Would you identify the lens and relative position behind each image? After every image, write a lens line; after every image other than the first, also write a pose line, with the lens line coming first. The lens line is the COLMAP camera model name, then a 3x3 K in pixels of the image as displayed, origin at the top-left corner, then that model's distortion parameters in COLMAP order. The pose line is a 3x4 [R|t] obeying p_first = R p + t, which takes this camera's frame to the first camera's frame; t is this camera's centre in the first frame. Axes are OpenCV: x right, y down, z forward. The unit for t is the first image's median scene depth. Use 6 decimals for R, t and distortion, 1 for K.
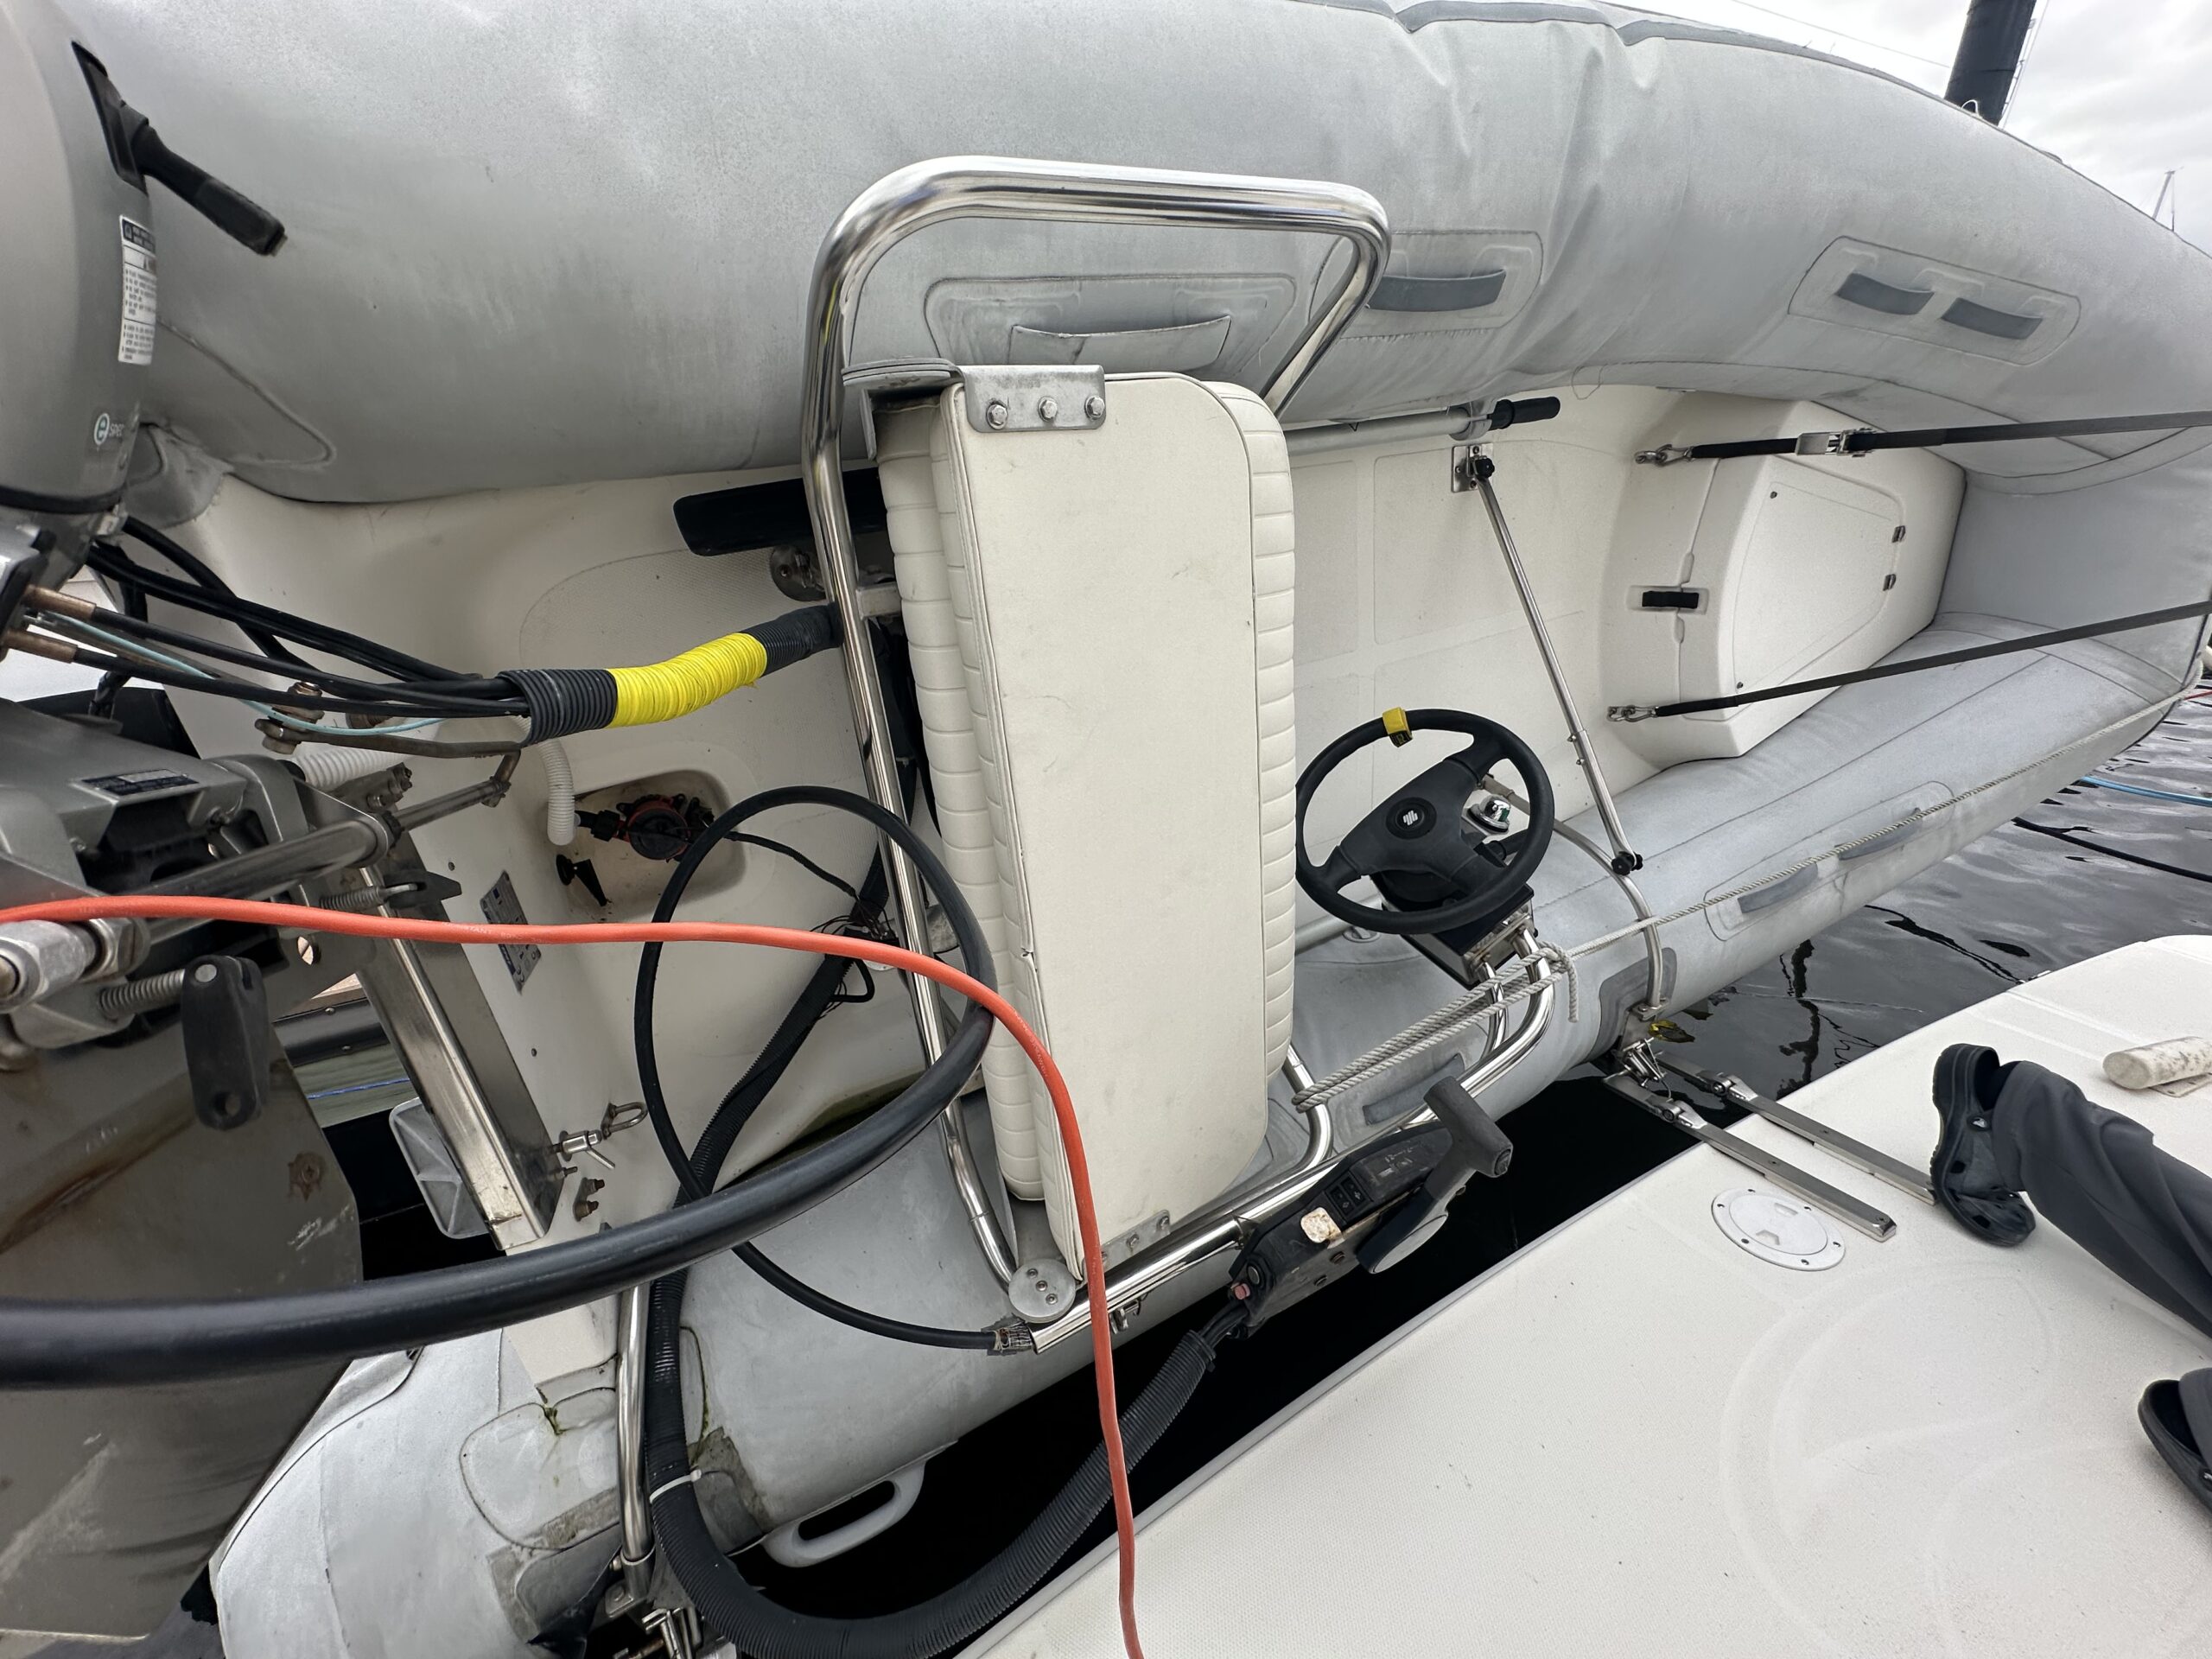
lens RADIAL K [[881.5, 0, 1110.8], [0, 881.5, 830.4], [0, 0, 1]] dist [-0.002125, 0.000548]
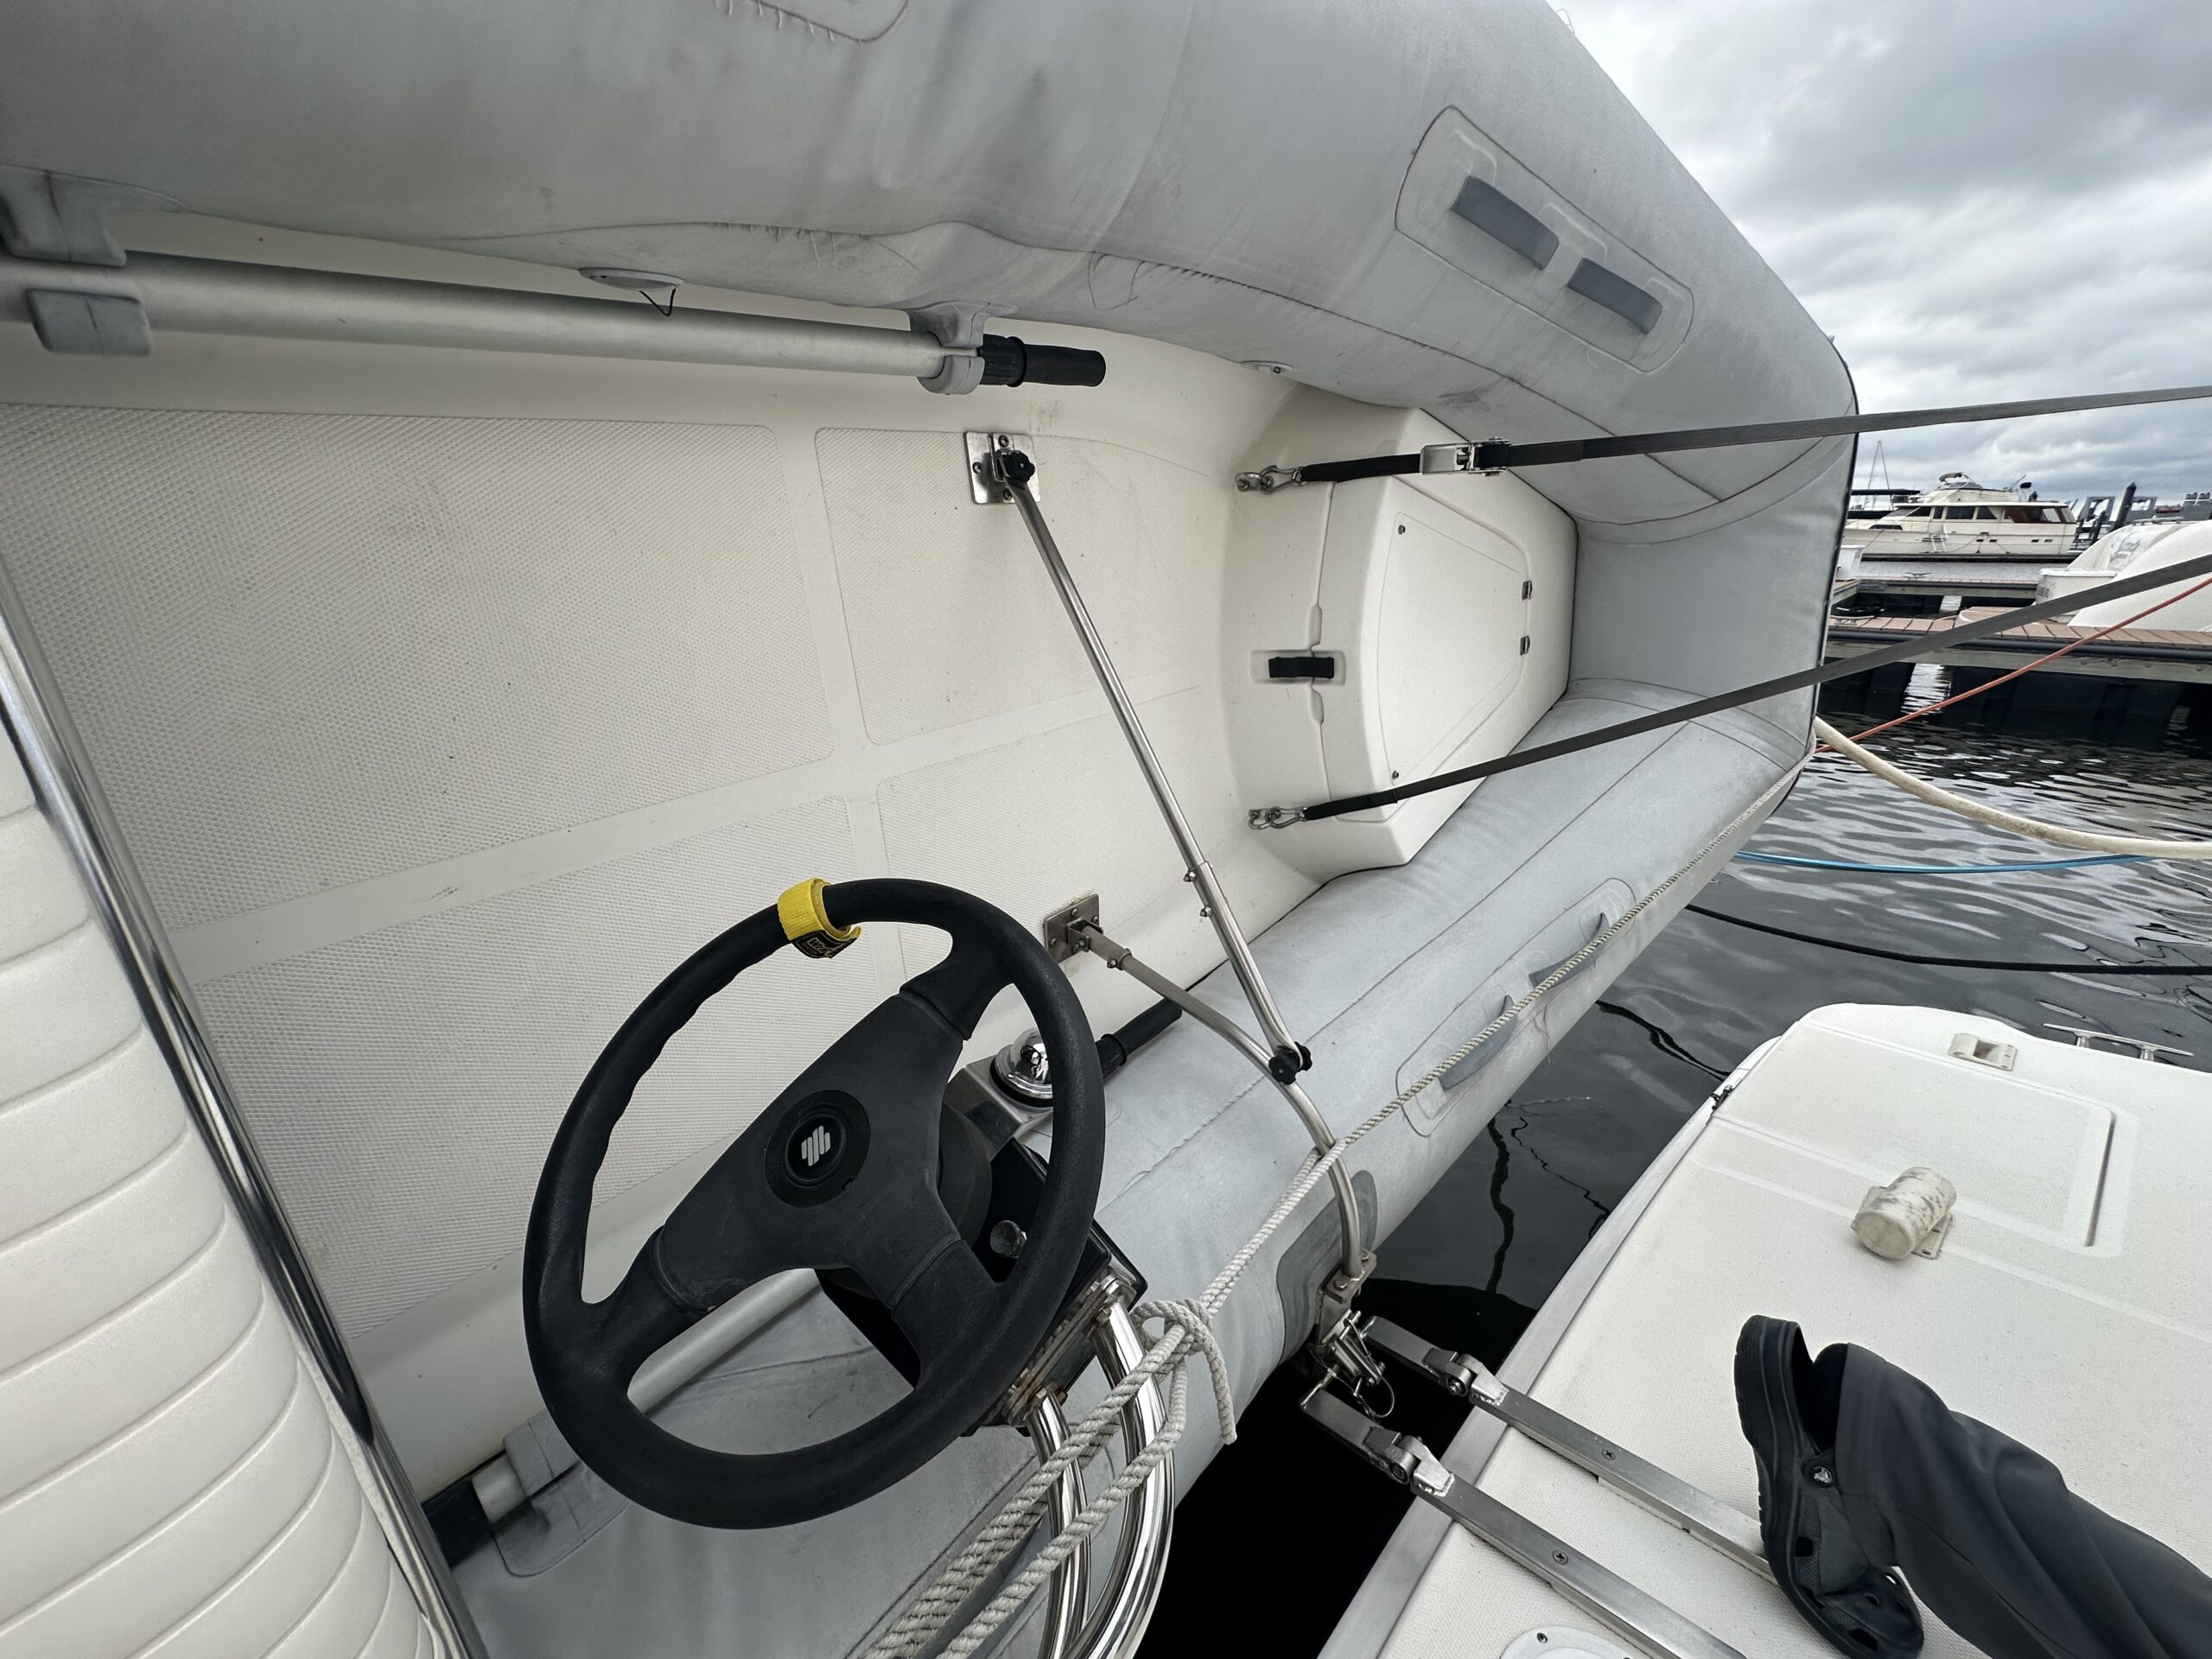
lens RADIAL K [[881.5, 0, 1114.8], [0, 881.5, 833.0], [0, 0, 1]] dist [-0.002125, 0.000548]
pose [[0.945474, -0.075500, 0.316825, 0.259902], [0.107415, 0.990618, -0.084484, -0.083622], [-0.307474, 0.113909, 0.944714, 0.391051]]
